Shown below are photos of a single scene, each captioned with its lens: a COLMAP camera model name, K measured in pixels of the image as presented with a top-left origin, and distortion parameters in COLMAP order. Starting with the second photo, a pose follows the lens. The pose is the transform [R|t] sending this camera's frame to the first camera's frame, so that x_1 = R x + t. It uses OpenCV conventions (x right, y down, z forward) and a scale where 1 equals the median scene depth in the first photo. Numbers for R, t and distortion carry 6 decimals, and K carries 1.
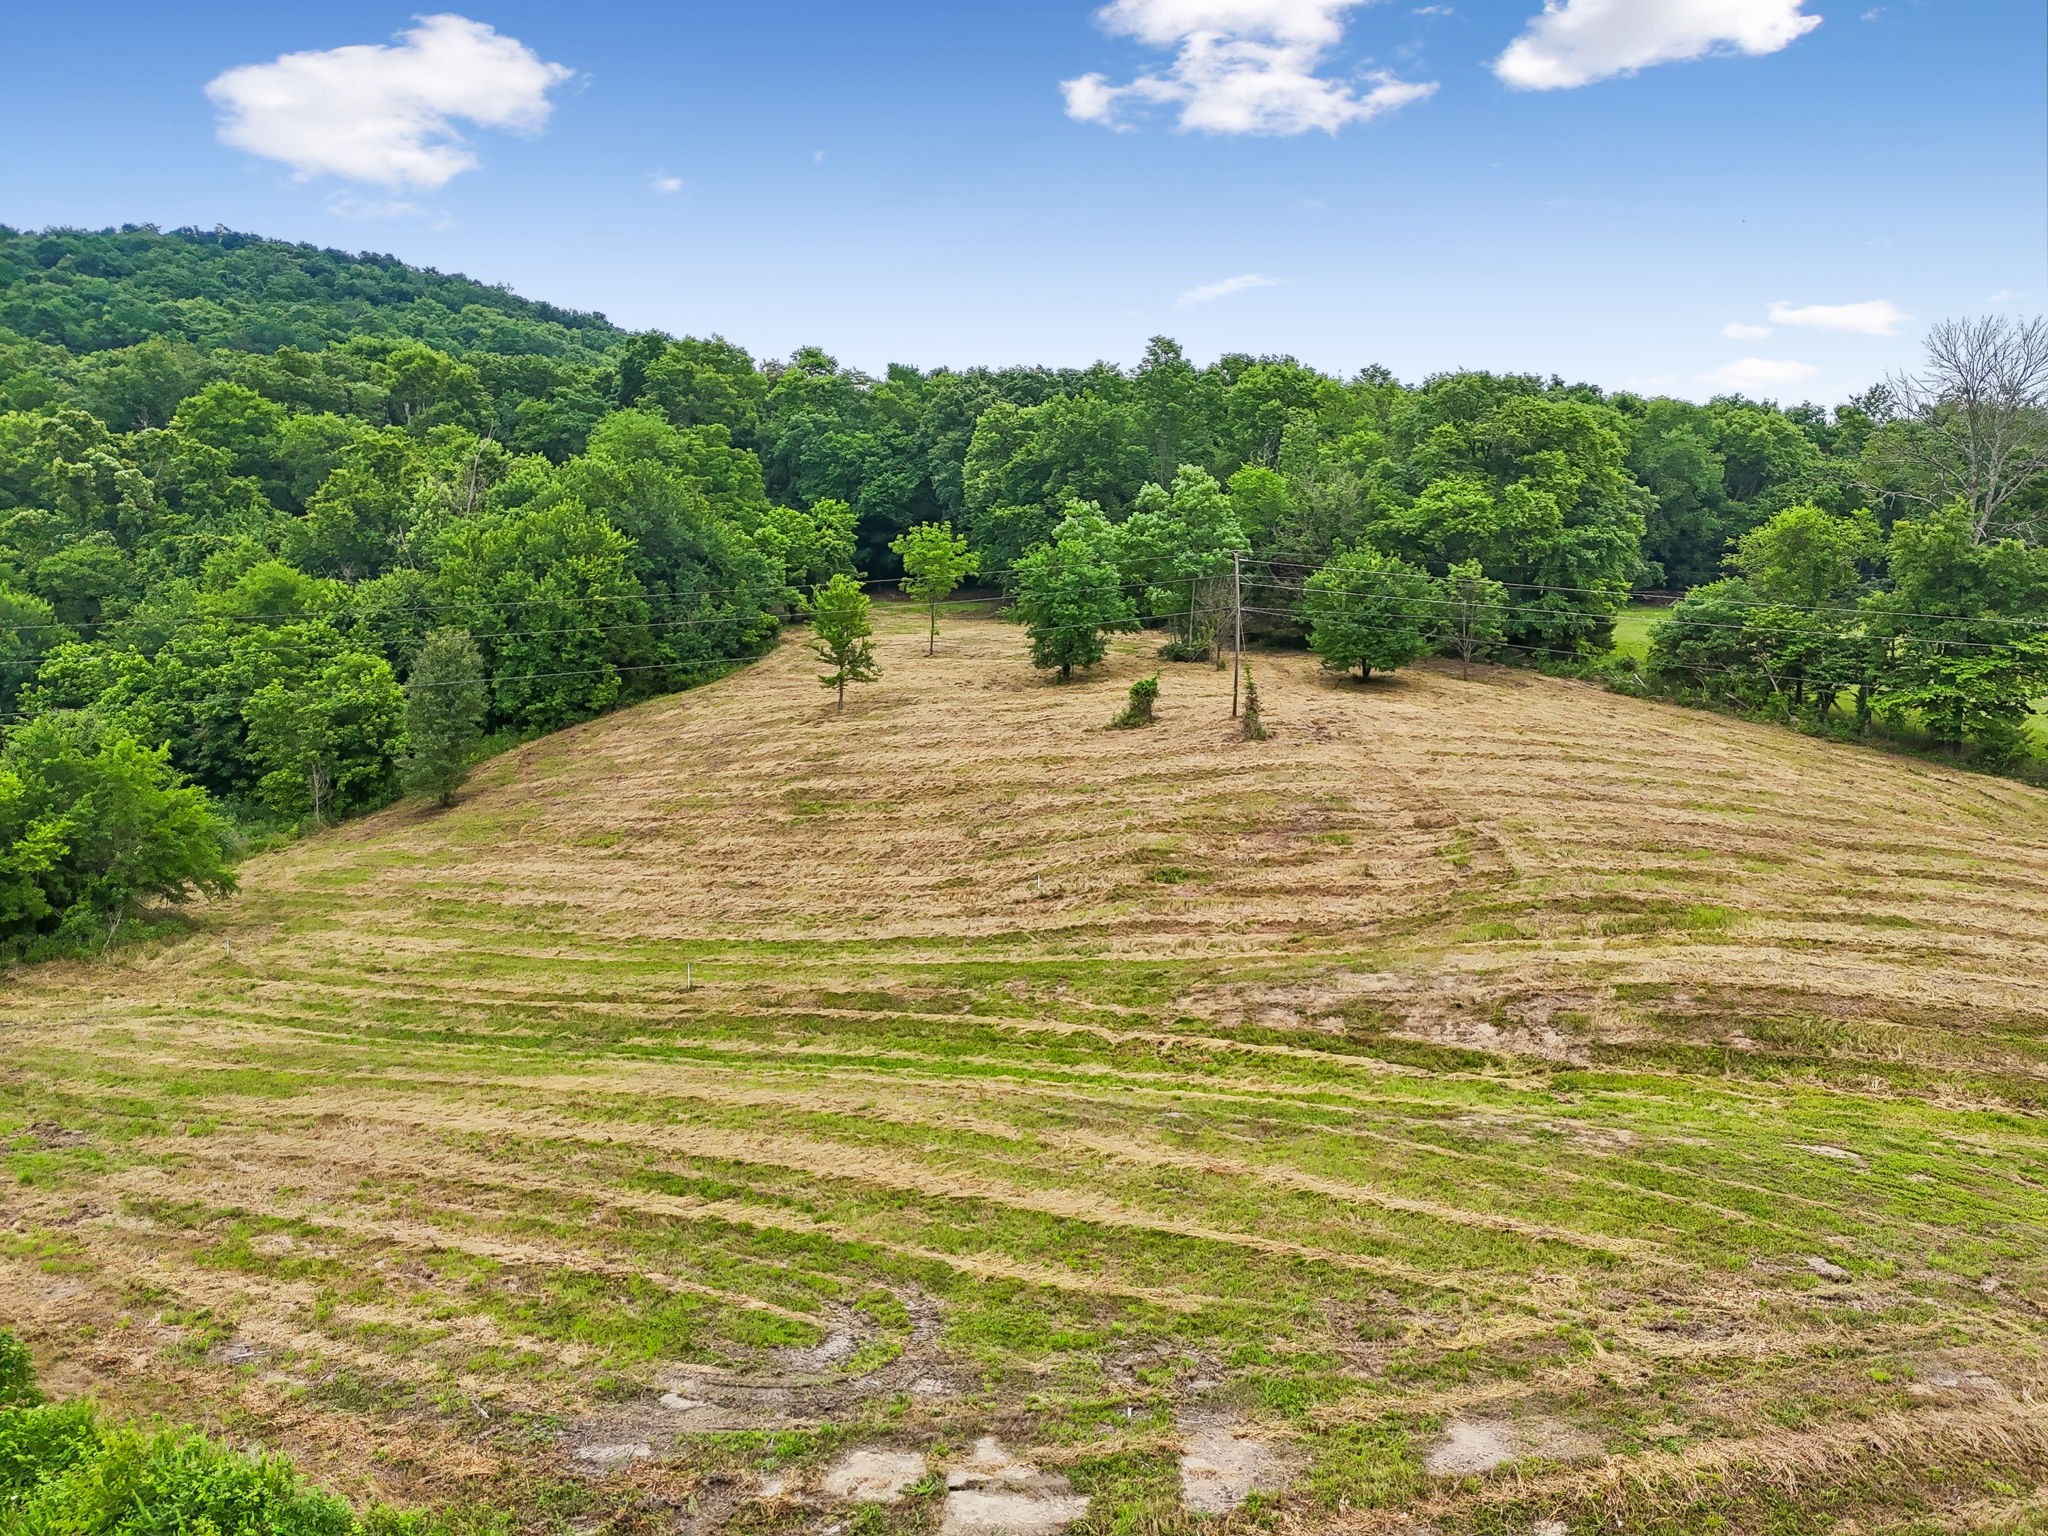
lens RADIAL K [[1450.1, 0, 1024.0], [0, 1450.1, 768.0], [0, 0, 1]] dist [0.064763, -0.057106]
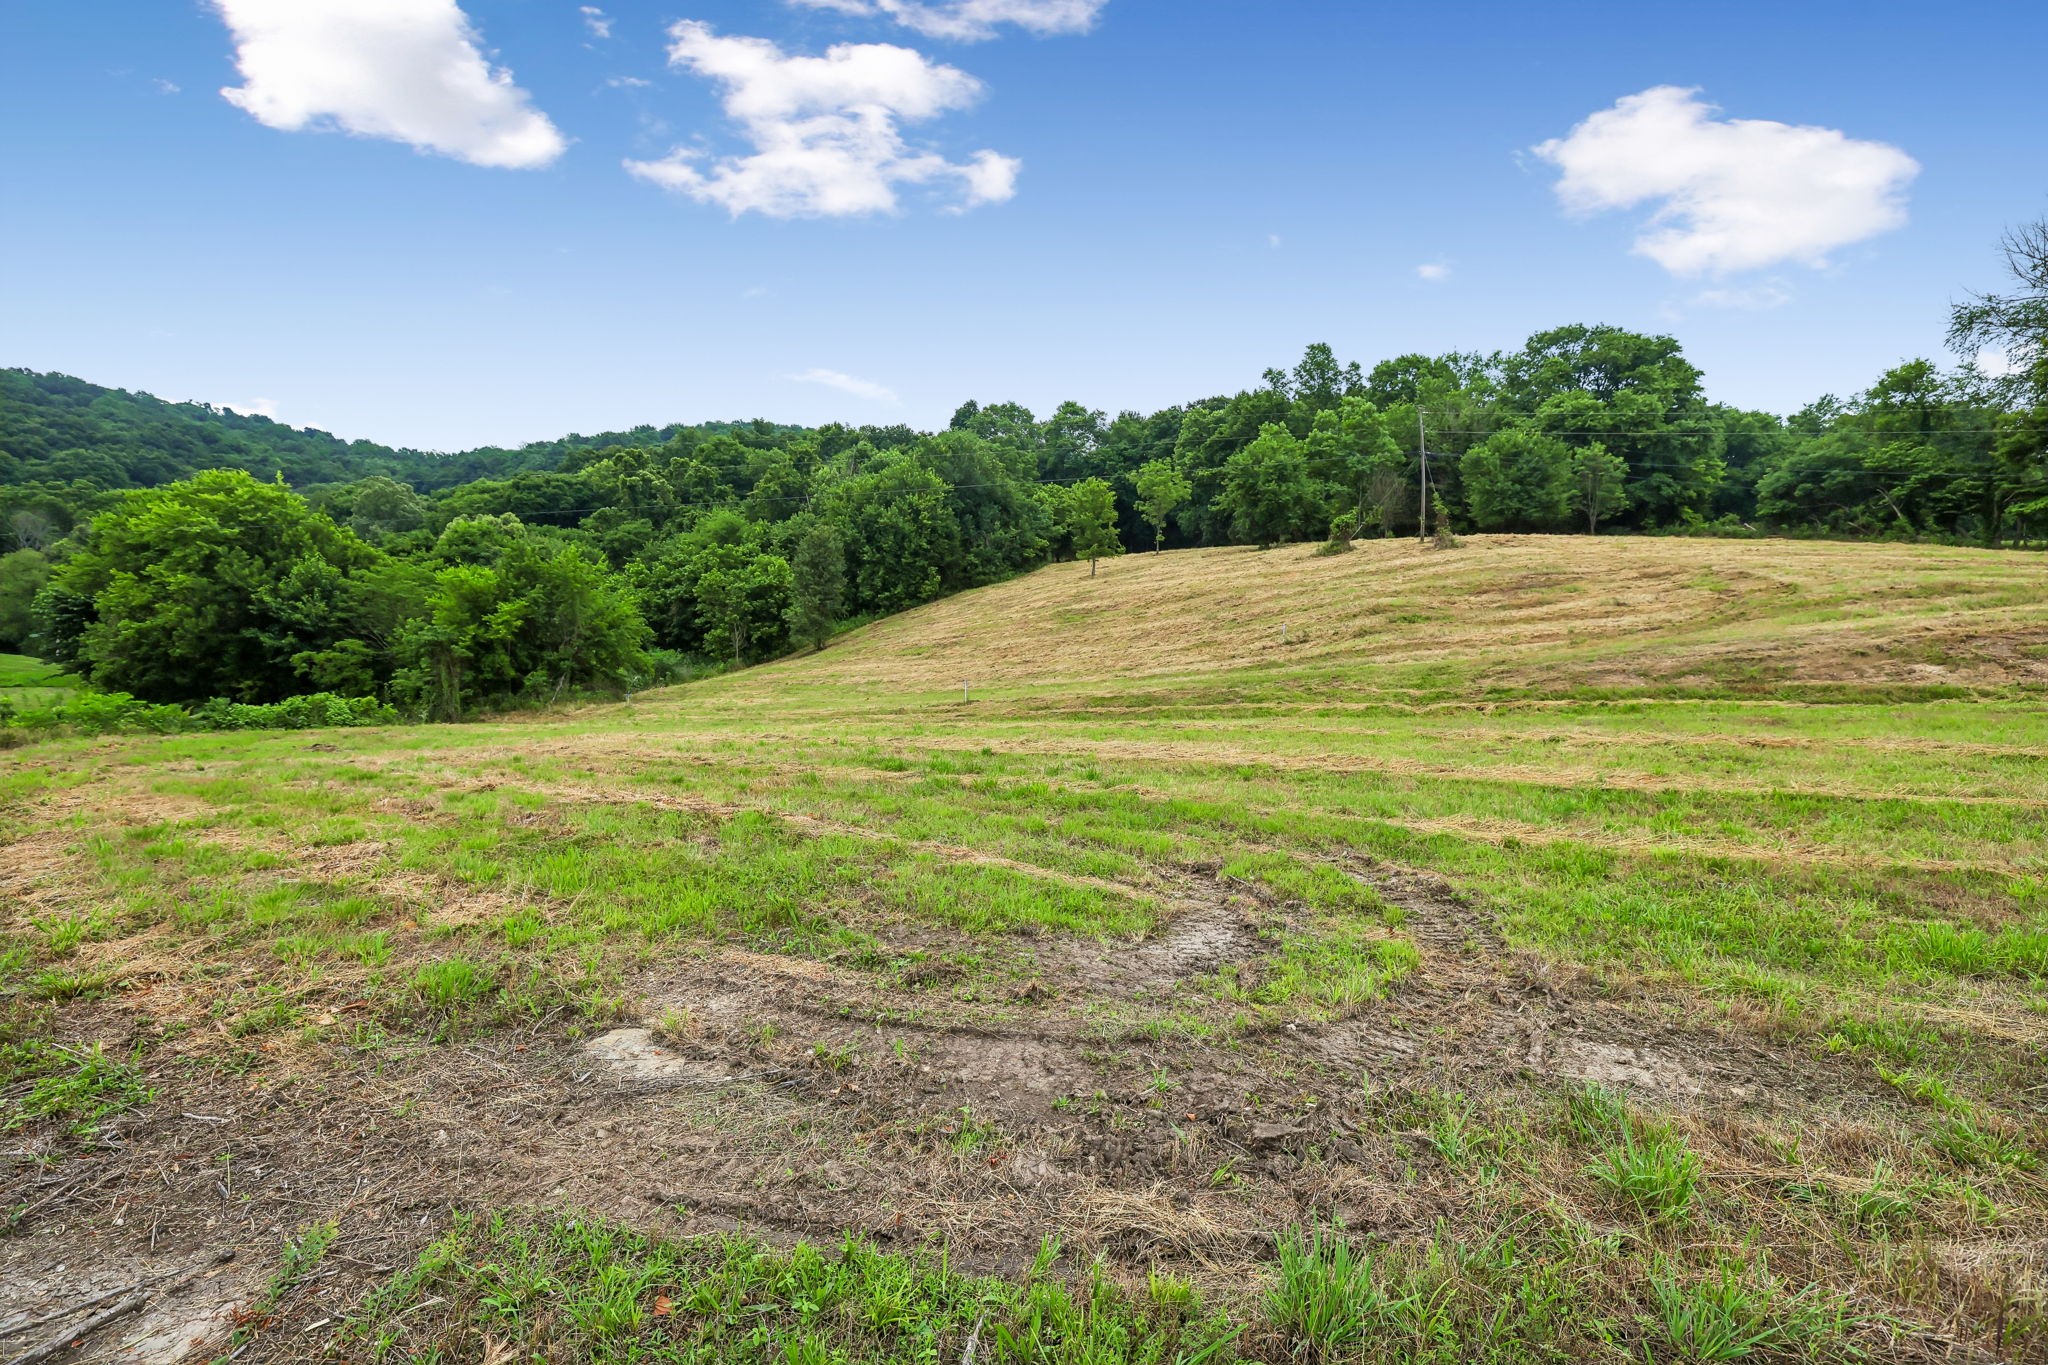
lens RADIAL K [[864.8, 0, 1046.0], [0, 864.8, 676.5], [0, 0, 1]] dist [-0.053483, 0.020078]
pose [[0.985244, -0.010695, -0.170821, -0.033906], [0.002087, 0.998722, -0.050494, 0.089947], [0.171143, 0.049393, 0.984007, 0.208236]]
